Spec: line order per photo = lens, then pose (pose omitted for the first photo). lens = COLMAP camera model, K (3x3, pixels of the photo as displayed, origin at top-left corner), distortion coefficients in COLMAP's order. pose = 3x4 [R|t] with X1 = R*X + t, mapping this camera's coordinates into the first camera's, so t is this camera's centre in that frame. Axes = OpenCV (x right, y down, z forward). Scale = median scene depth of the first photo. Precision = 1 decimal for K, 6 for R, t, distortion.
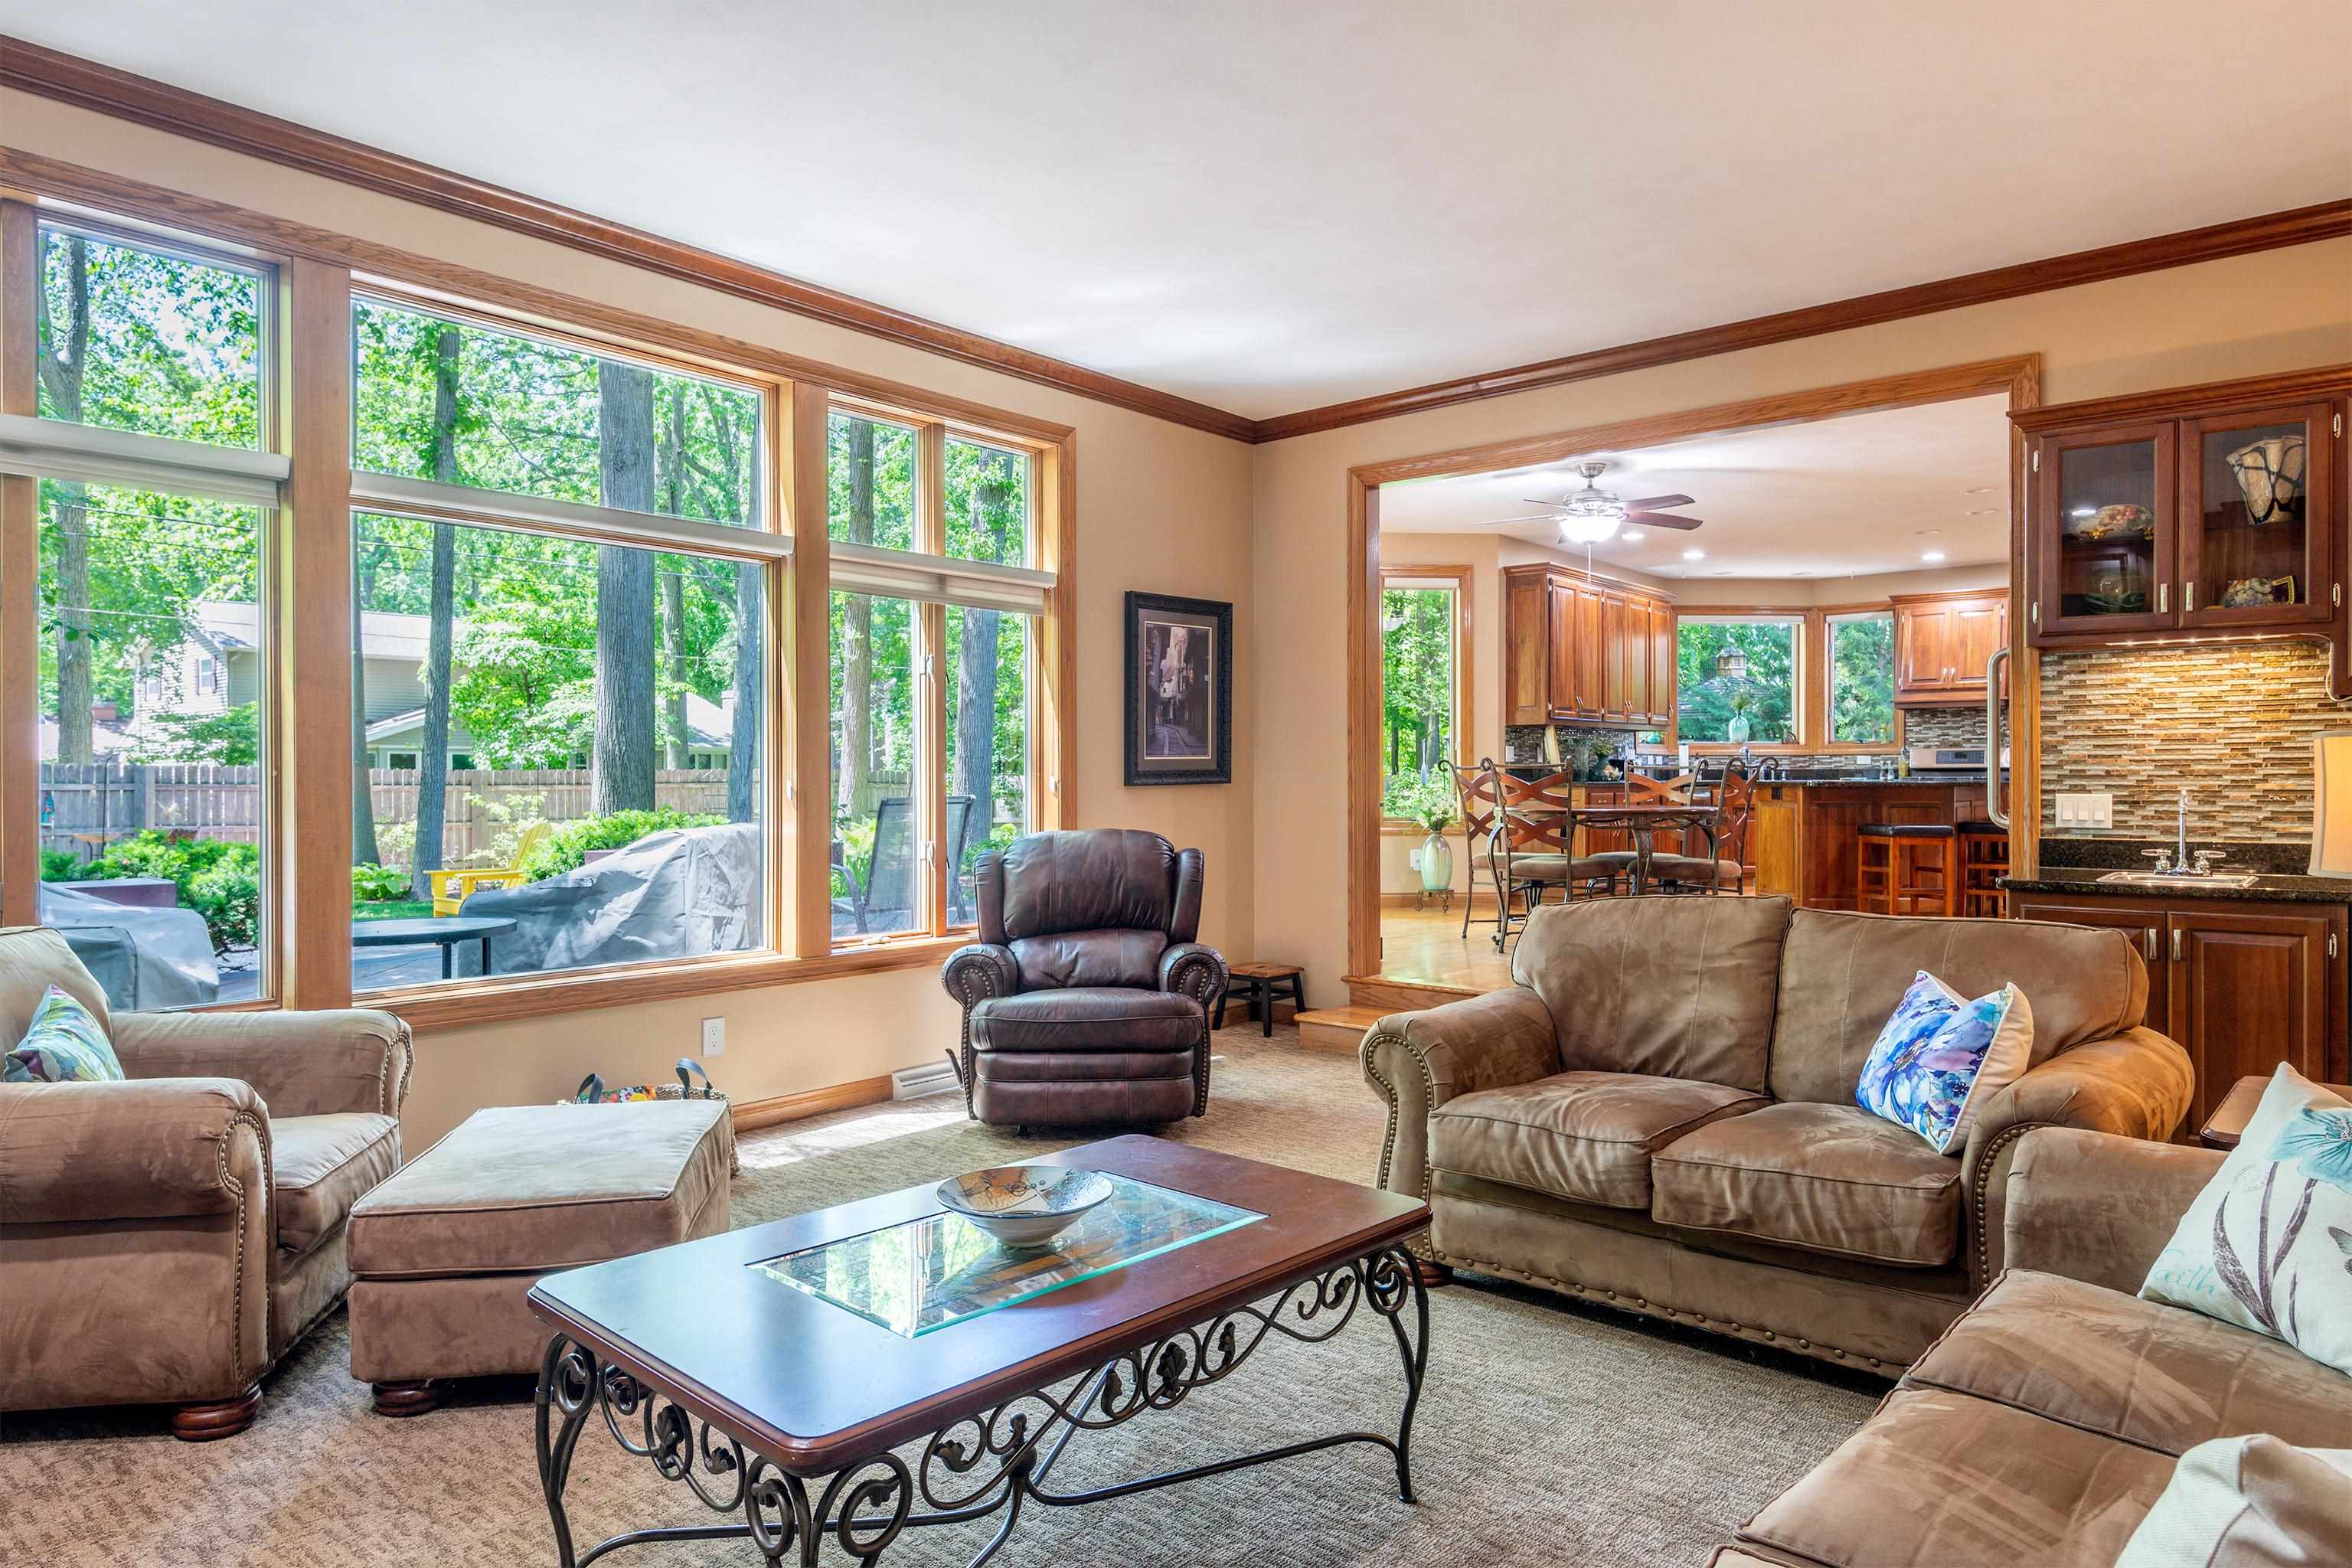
lens RADIAL K [[1447.3, 0, 1171.8], [0, 1447.3, 775.9], [0, 0, 1]] dist [0.044995, -0.037527]
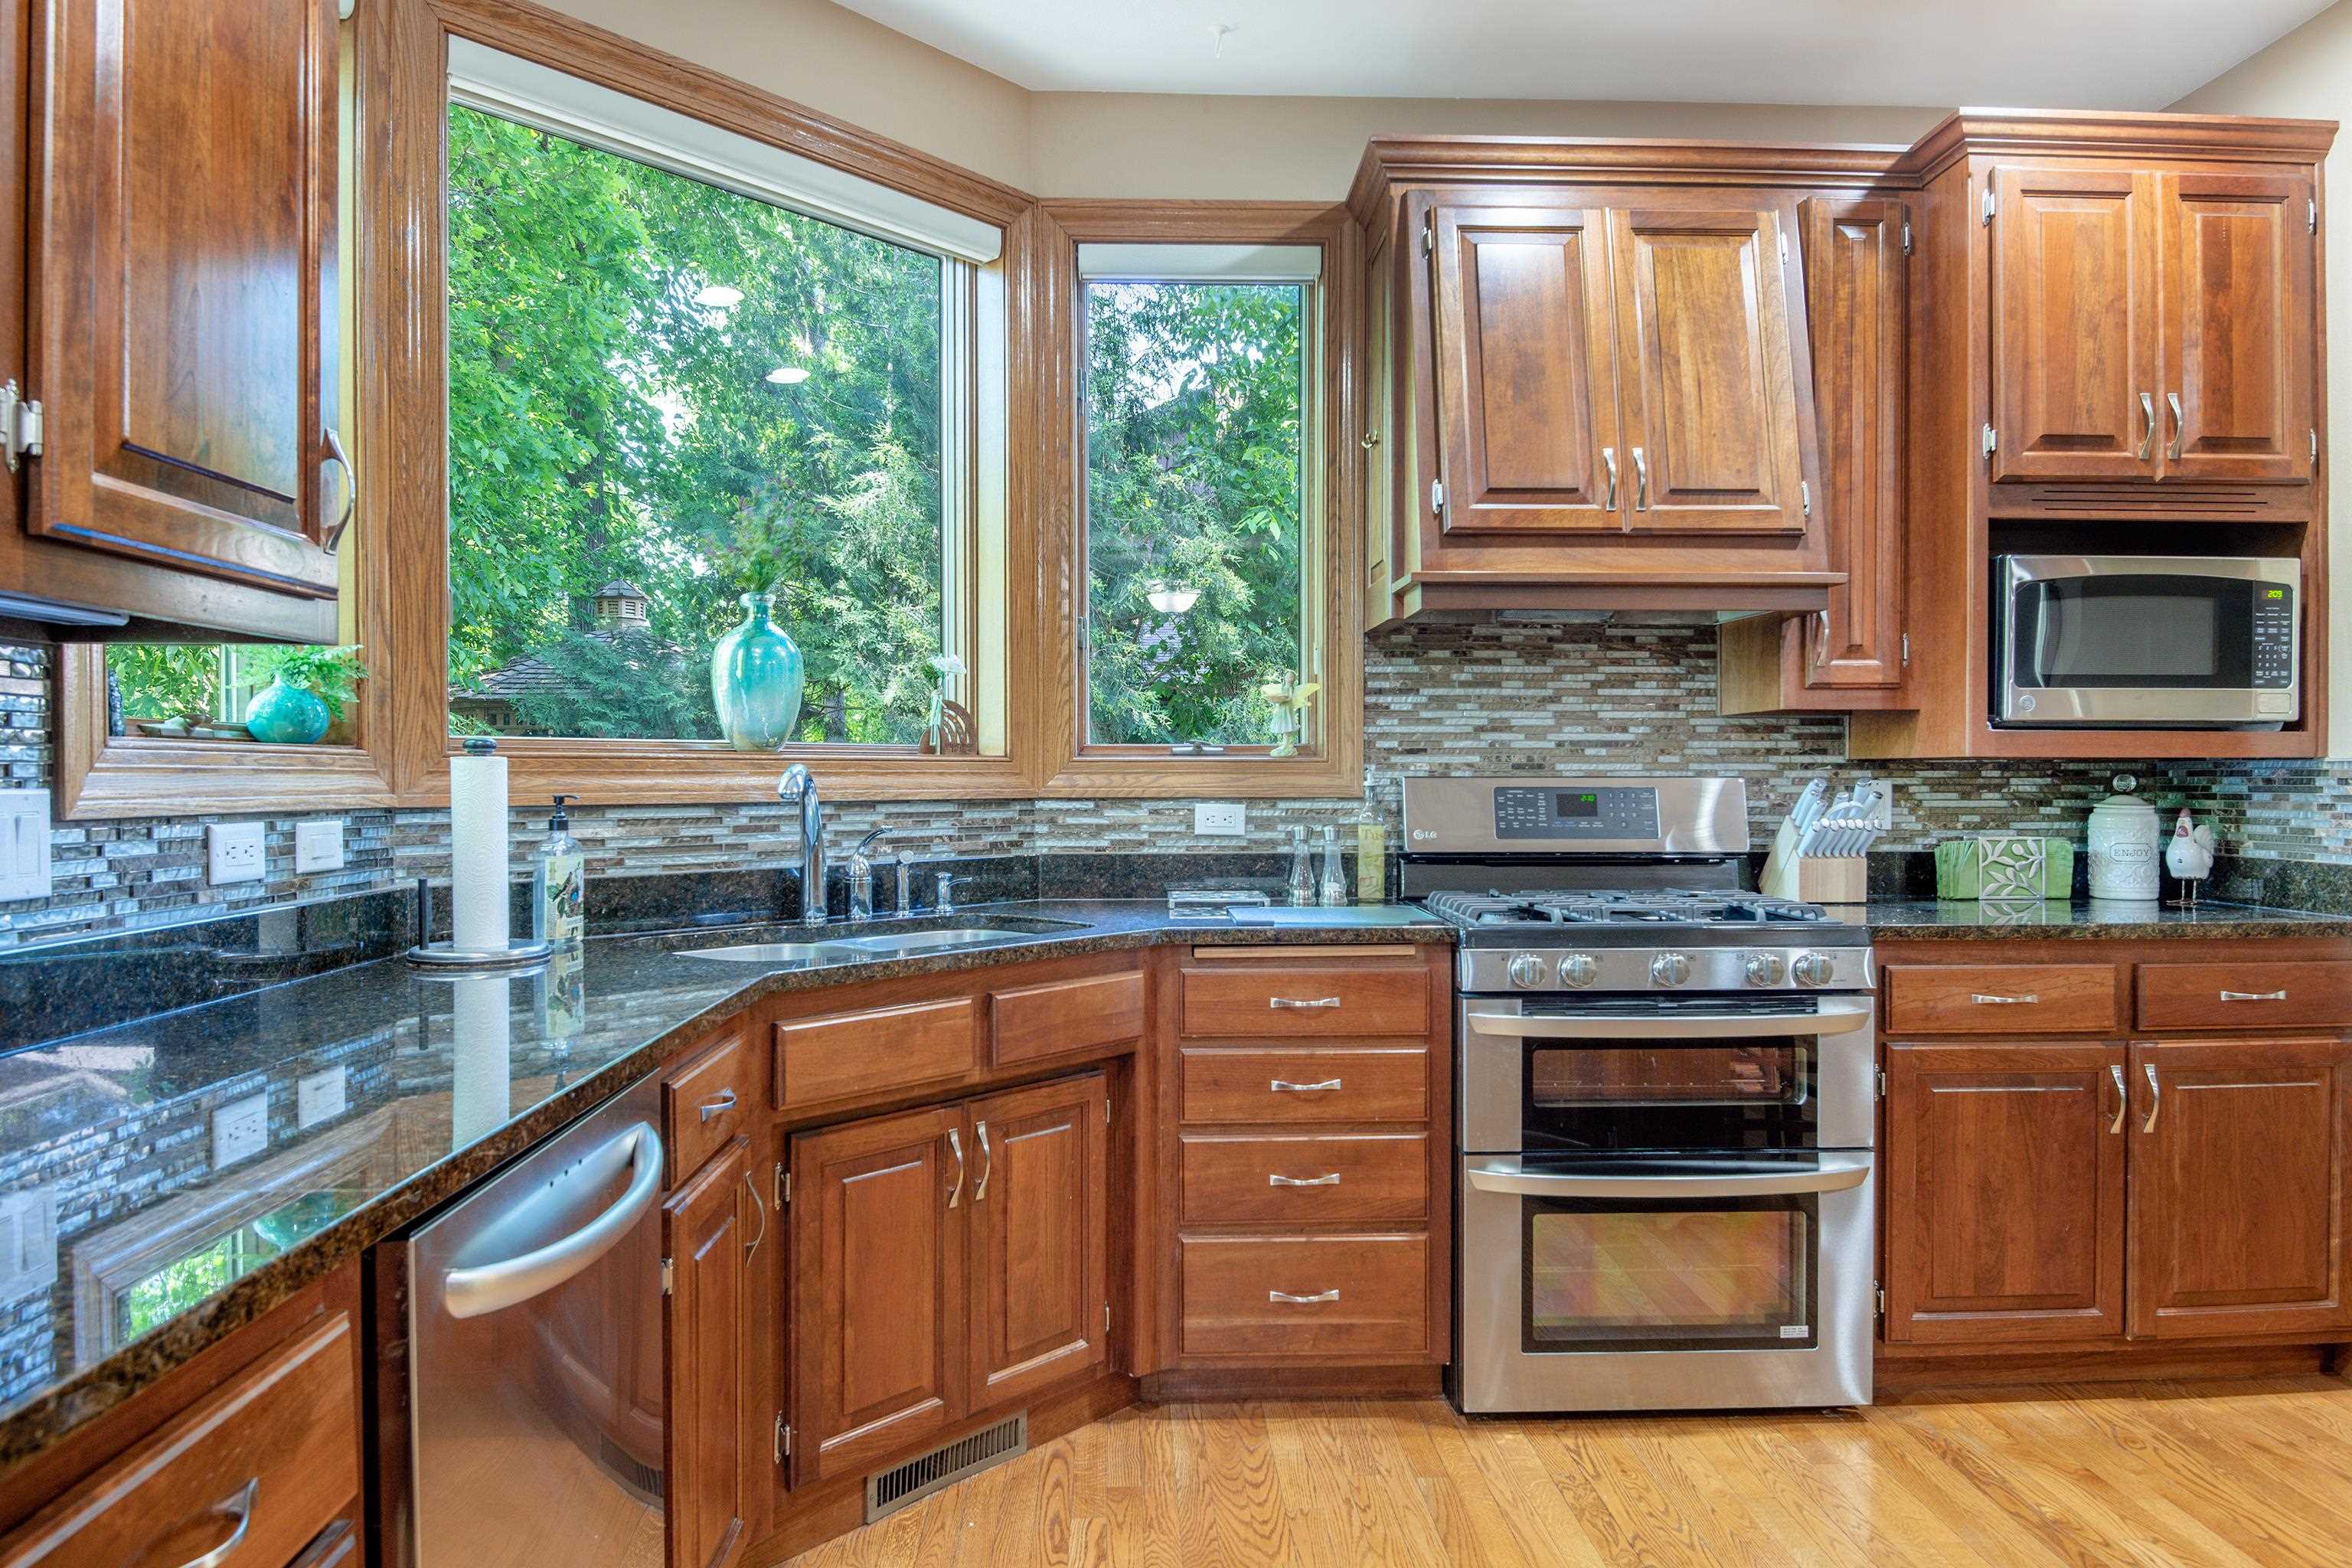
lens RADIAL K [[1424.5, 0, 1176.0], [0, 1424.5, 784.0], [0, 0, 1]] dist [0.006110, -0.028811]
pose [[0.731061, -0.003317, 0.682304, 0.787298], [-0.000073, 0.999988, 0.004939, -0.048203], [-0.682312, -0.003660, 0.731052, 2.173390]]
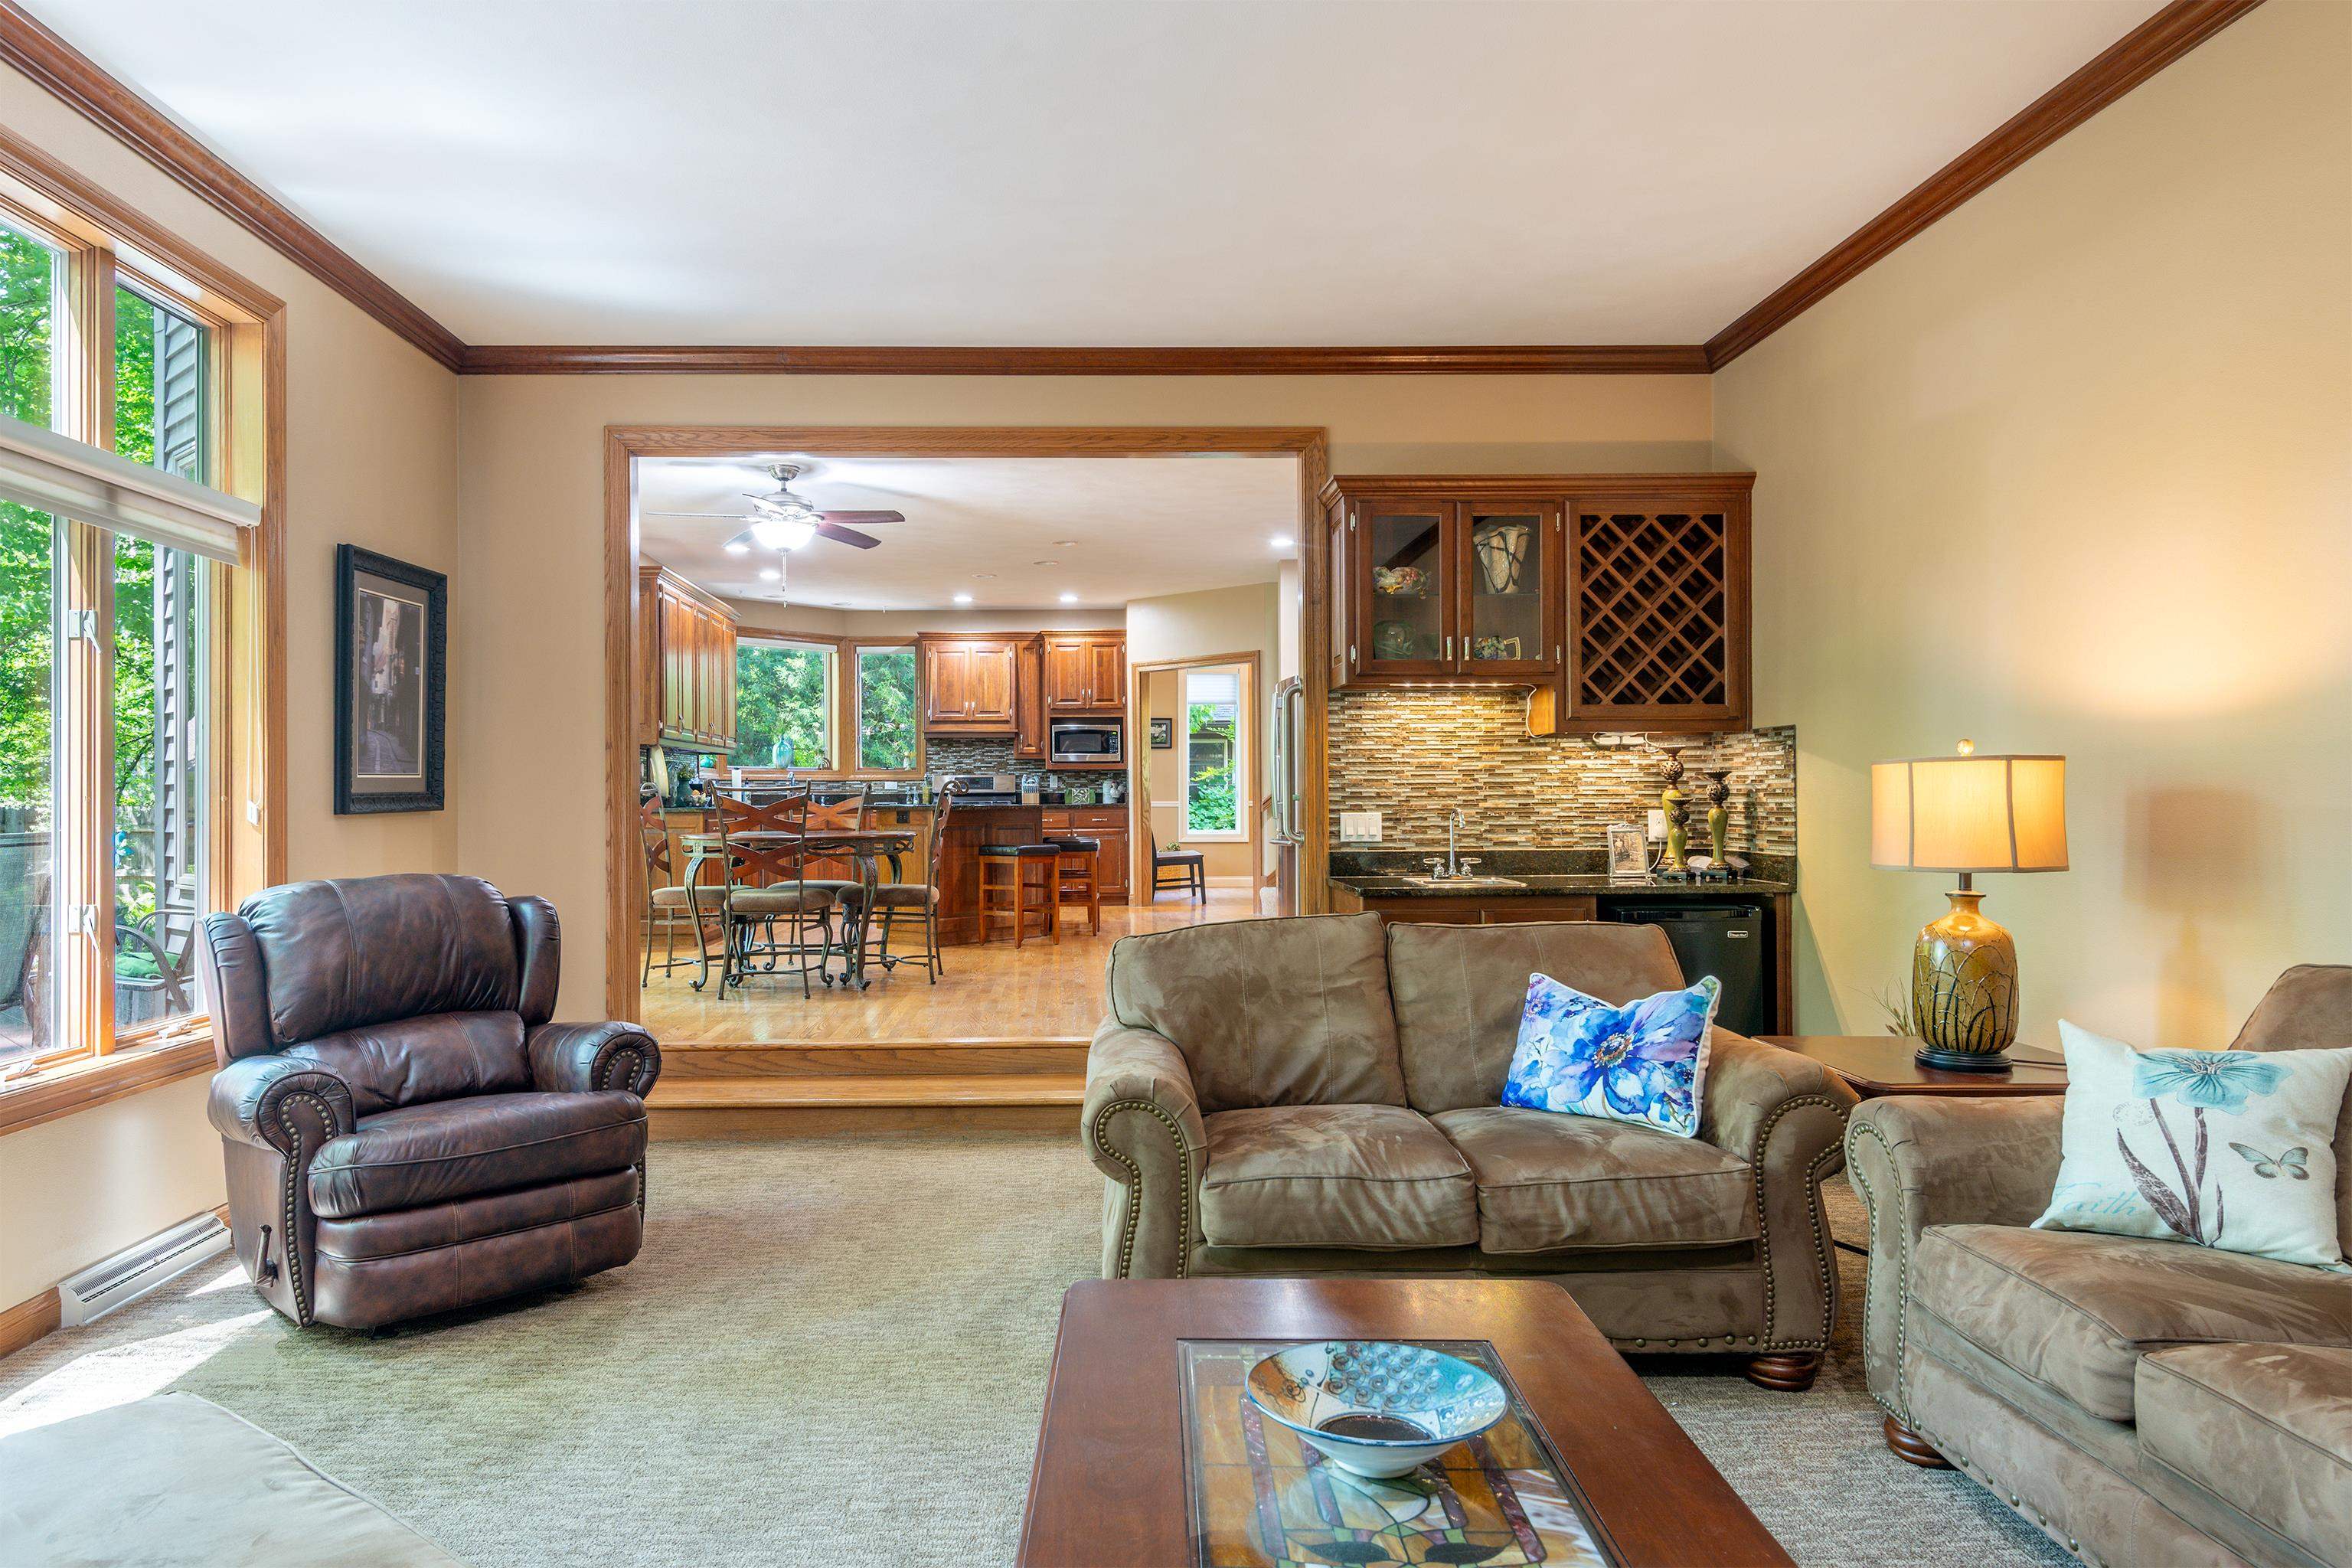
lens RADIAL K [[1476.0, 0, 1094.6], [0, 1476.0, 787.1], [0, 0, 1]] dist [0.045416, -0.035033]
pose [[0.749851, 0.003320, 0.661599, -0.323586], [0.003991, 0.999947, -0.009541, 0.002488], [-0.661595, 0.009795, 0.749797, 0.267178]]
